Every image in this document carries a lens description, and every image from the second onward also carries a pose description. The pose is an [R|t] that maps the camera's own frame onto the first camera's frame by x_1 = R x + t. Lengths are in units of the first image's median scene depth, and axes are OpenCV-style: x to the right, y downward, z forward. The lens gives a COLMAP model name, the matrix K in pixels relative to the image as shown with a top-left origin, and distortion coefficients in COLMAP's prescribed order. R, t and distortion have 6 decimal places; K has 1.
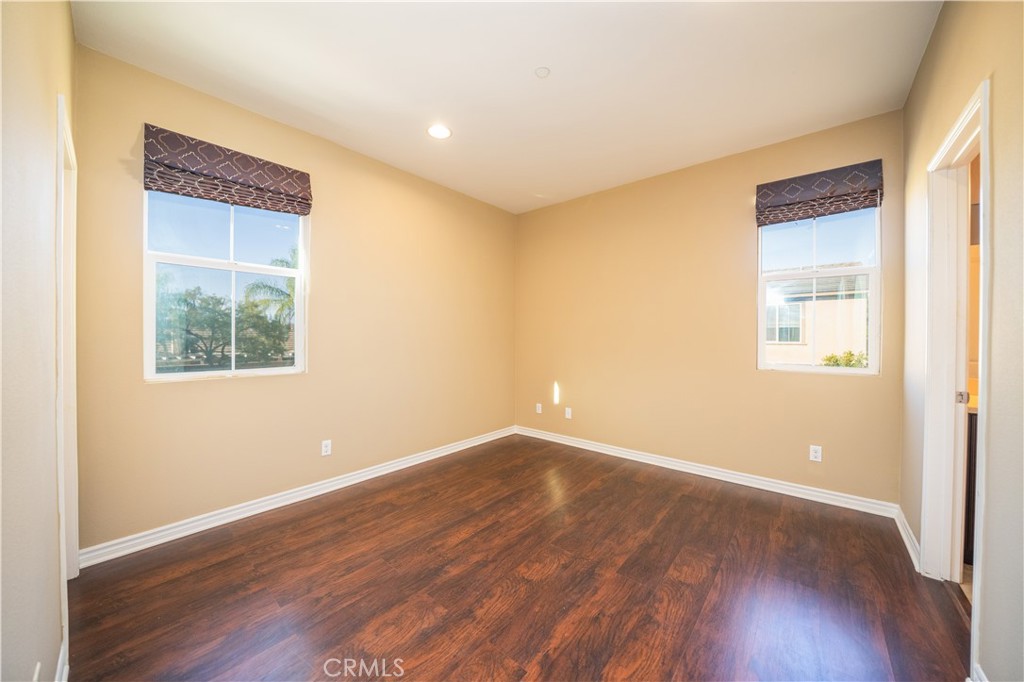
lens RADIAL K [[357.6, 0, 513.7], [0, 357.6, 338.4], [0, 0, 1]] dist [-0.017435, 0.000182]
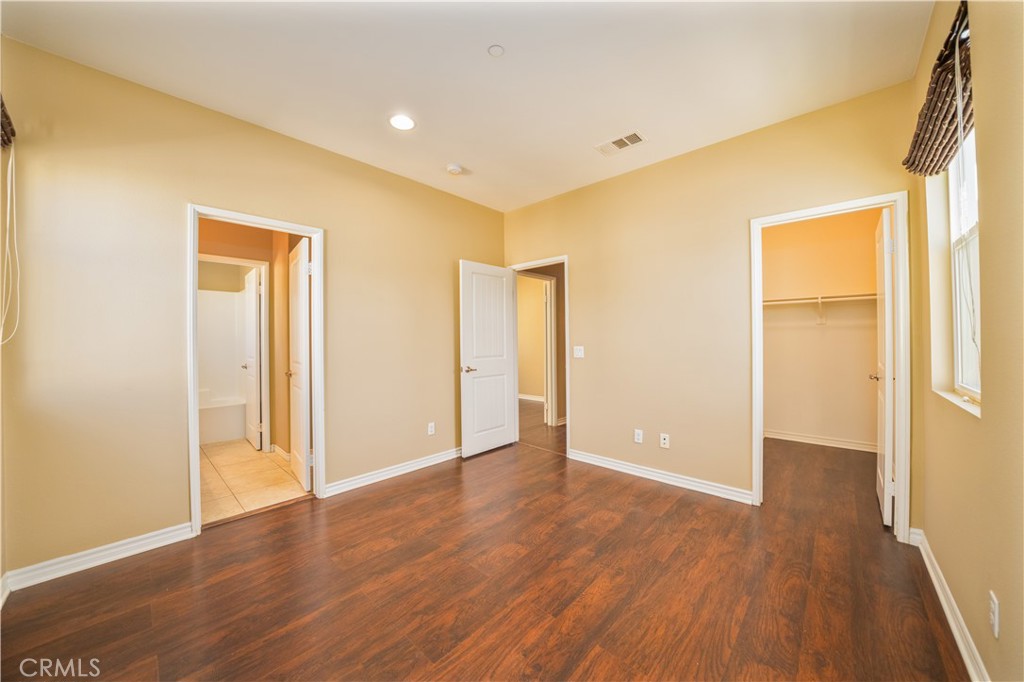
lens RADIAL K [[362.9, 0, 520.6], [0, 362.9, 339.2], [0, 0, 1]] dist [-0.002745, -0.000203]
pose [[-0.999828, 0.003633, 0.018210, 0.007912], [0.003749, 0.999973, 0.006338, -0.014671], [-0.018187, 0.006405, -0.999814, 1.973870]]
